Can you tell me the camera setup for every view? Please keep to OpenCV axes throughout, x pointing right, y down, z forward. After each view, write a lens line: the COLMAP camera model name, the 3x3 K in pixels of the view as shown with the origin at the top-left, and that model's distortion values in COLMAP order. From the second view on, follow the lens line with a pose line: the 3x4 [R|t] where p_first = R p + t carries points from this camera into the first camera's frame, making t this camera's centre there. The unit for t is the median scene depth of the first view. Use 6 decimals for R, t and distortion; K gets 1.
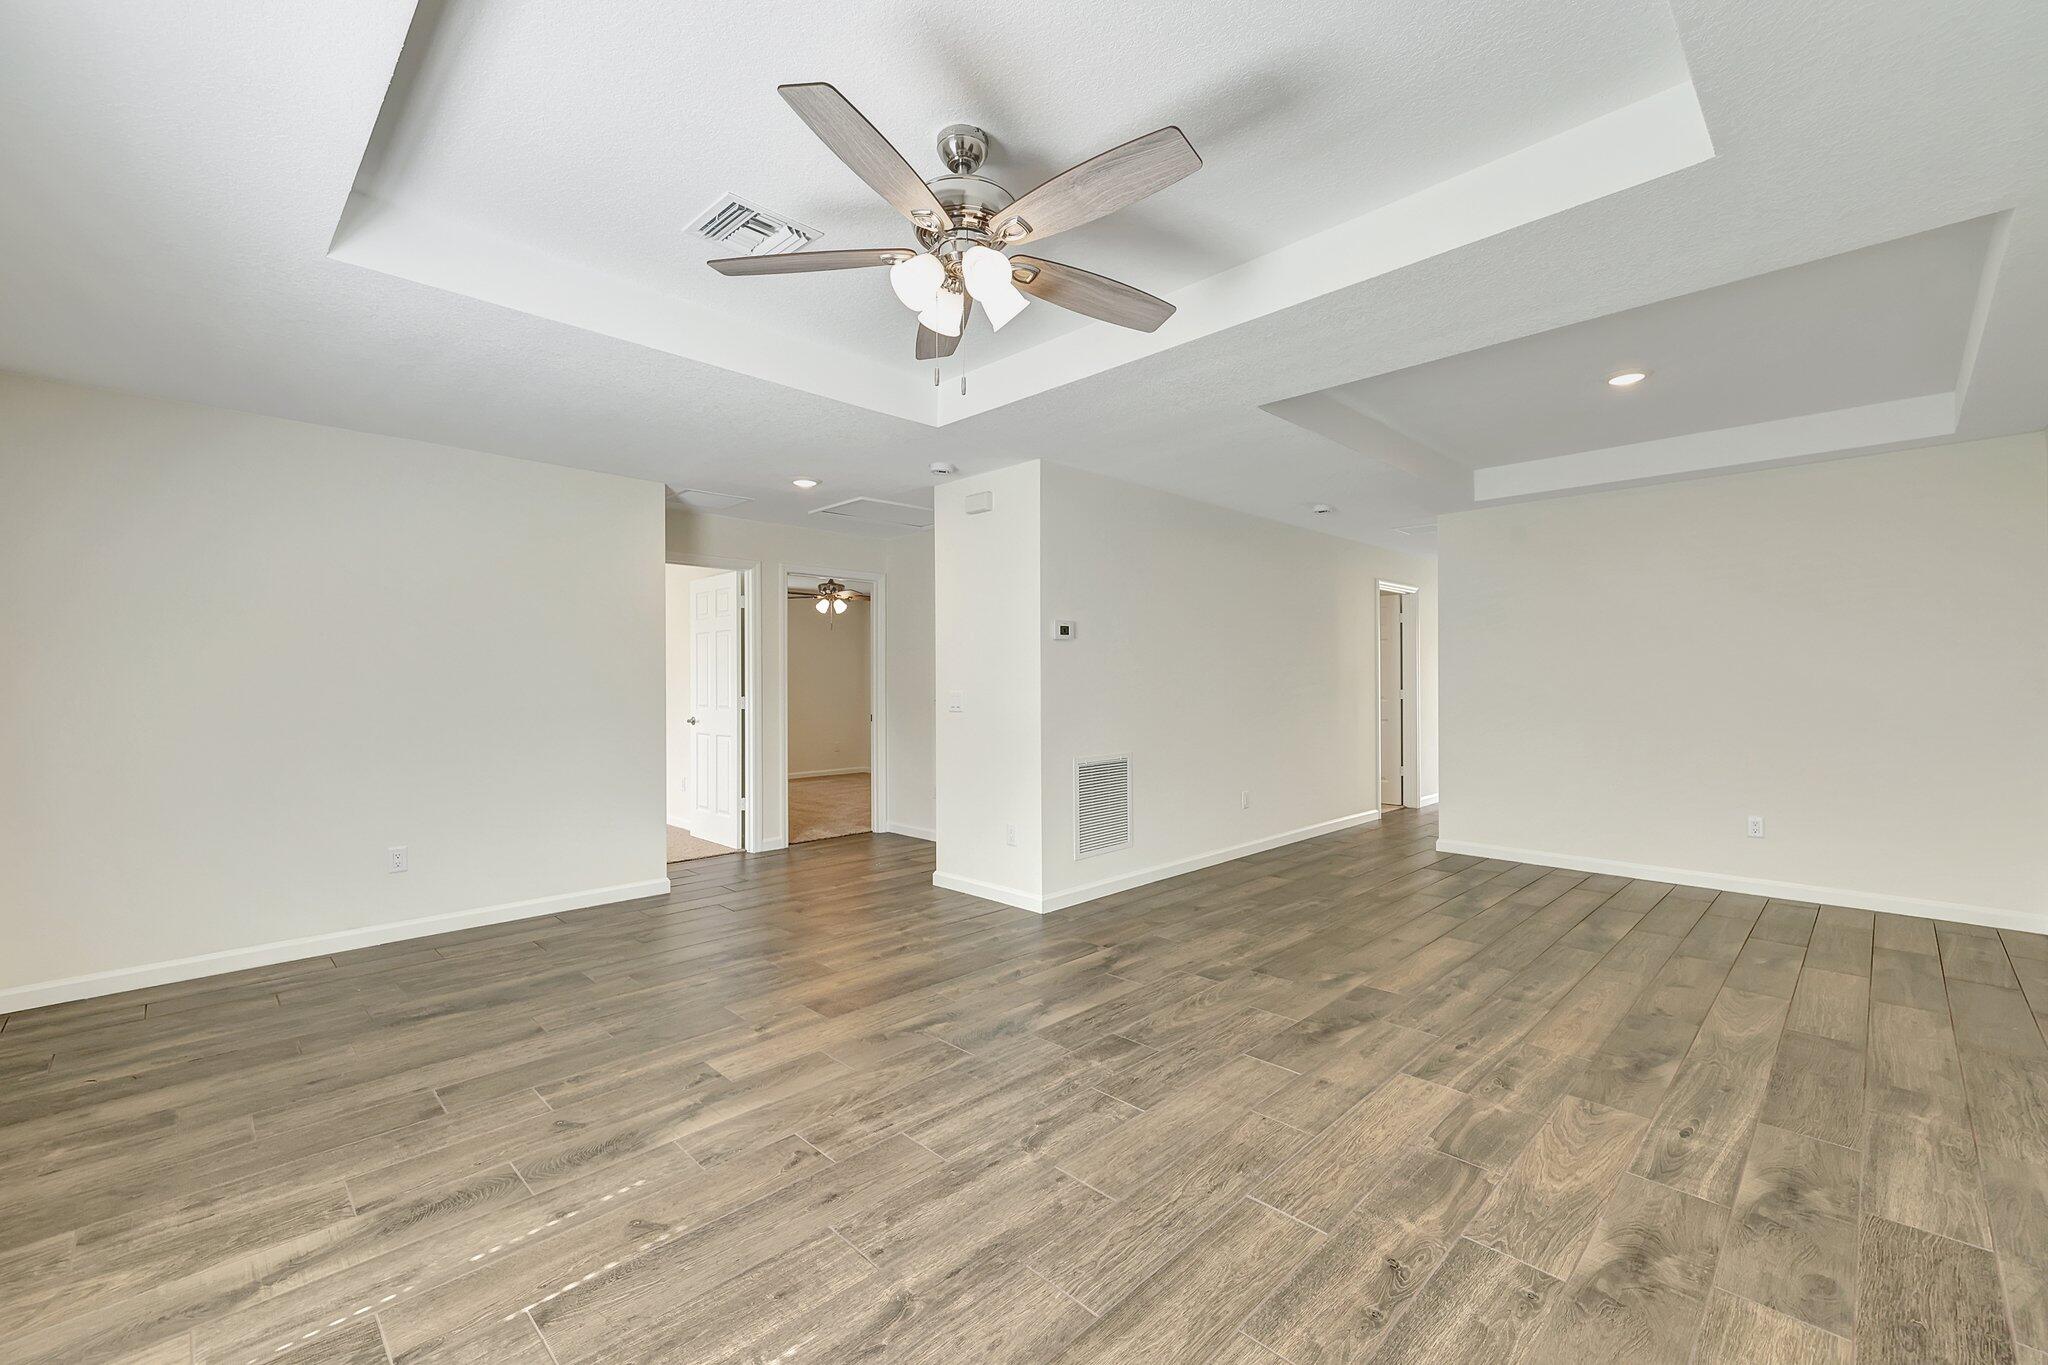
lens RADIAL K [[861.3, 0, 1026.6], [0, 861.3, 681.2], [0, 0, 1]] dist [0.002949, 0.000080]
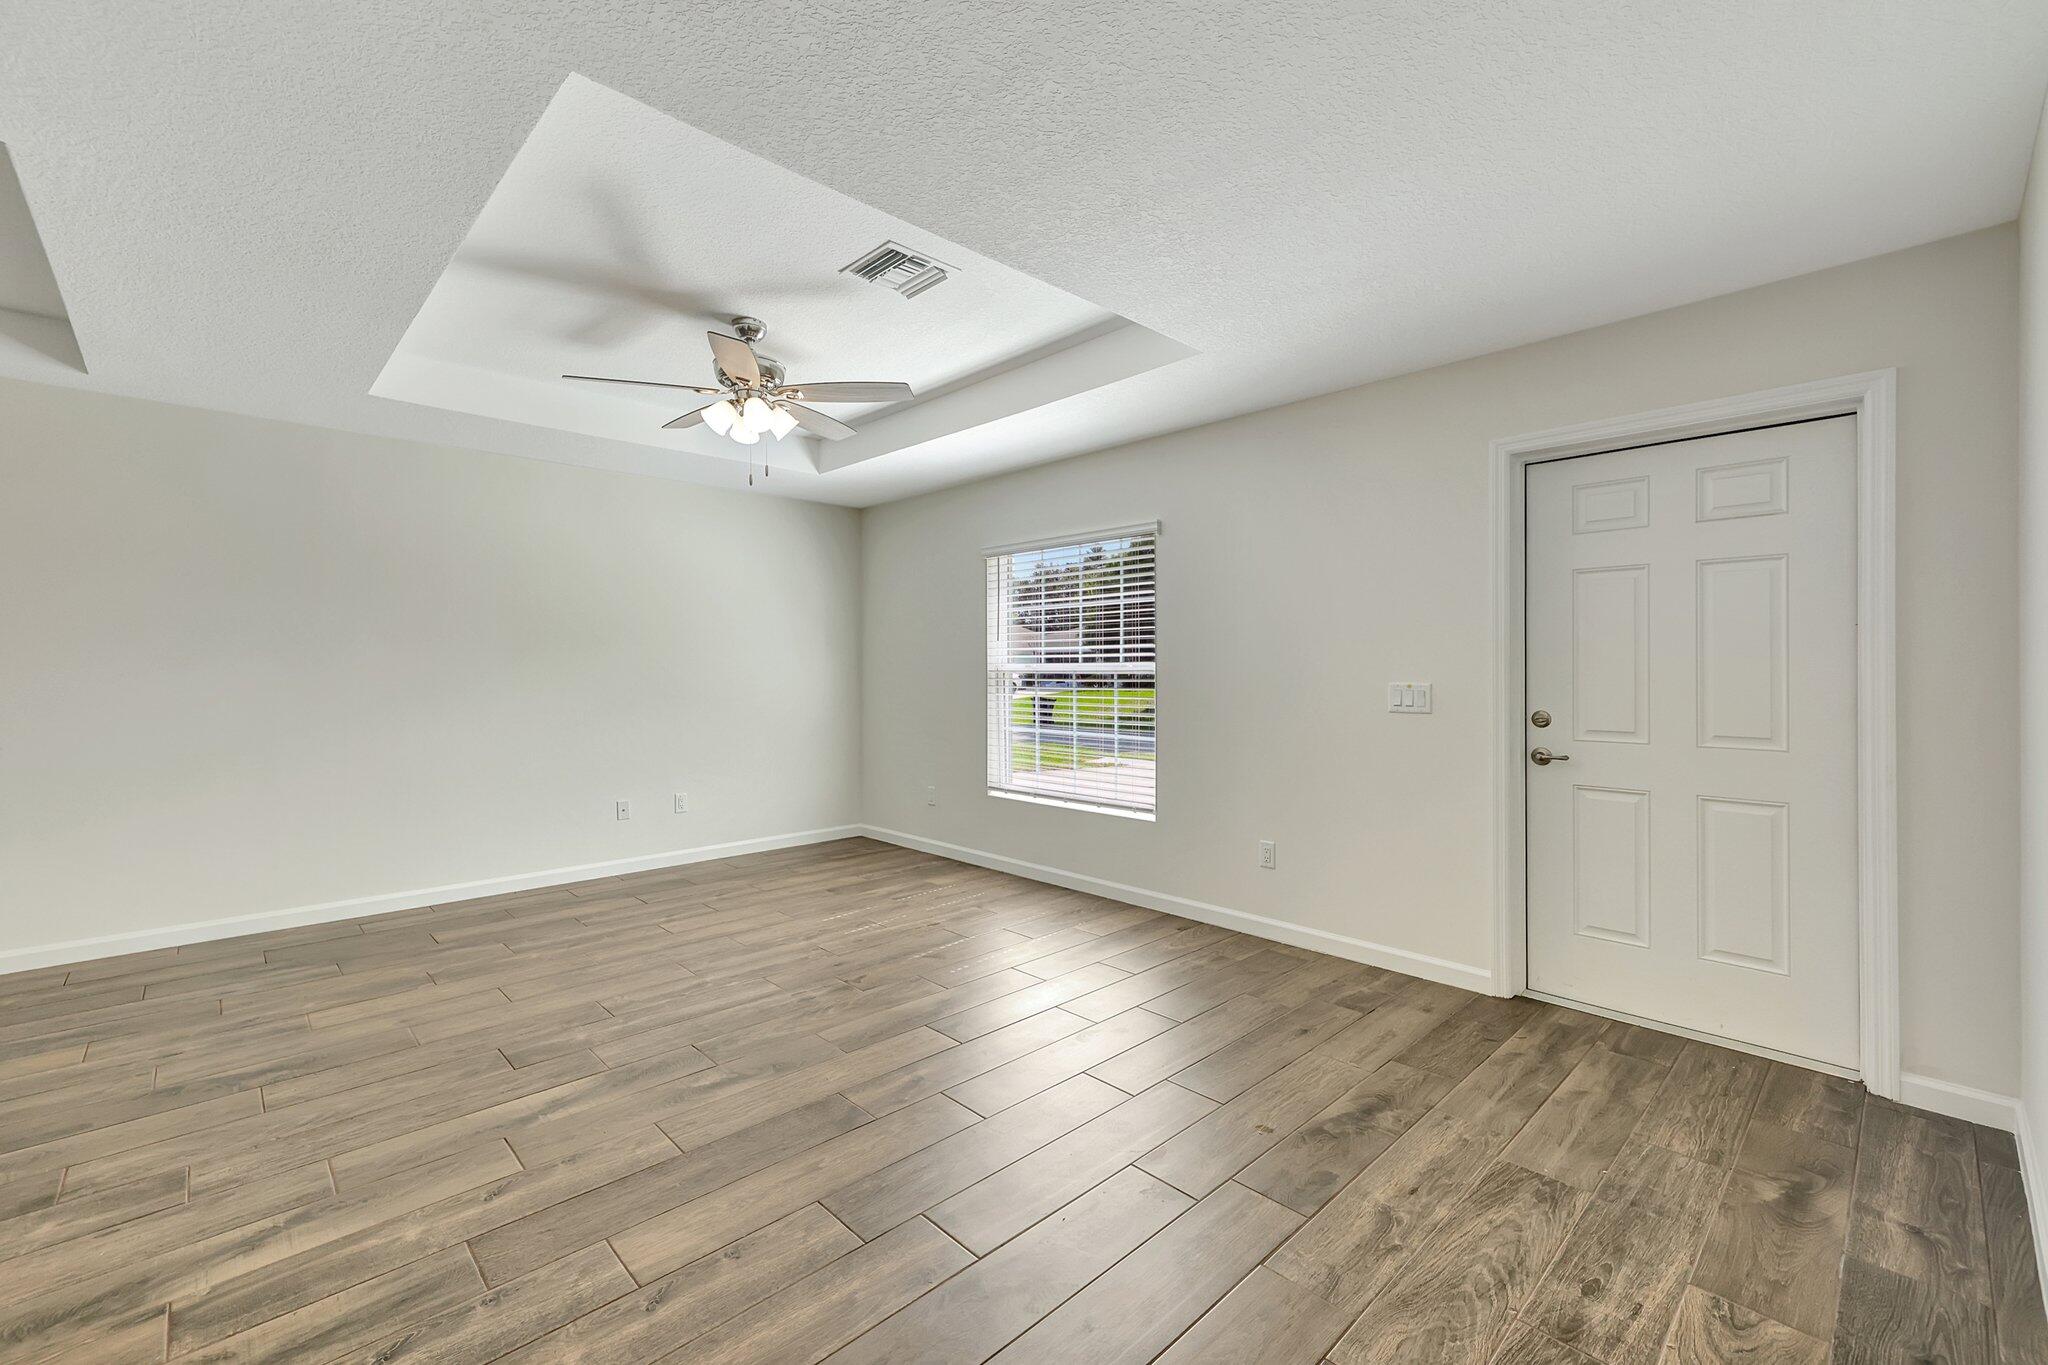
lens RADIAL K [[861.3, 0, 1033.2], [0, 861.3, 676.2], [0, 0, 1]] dist [0.002949, 0.000080]
pose [[-0.999953, 0.001816, 0.009543, -0.469044], [0.001877, 0.999978, 0.006415, 0.003595], [-0.009531, 0.006432, -0.999934, 2.006231]]
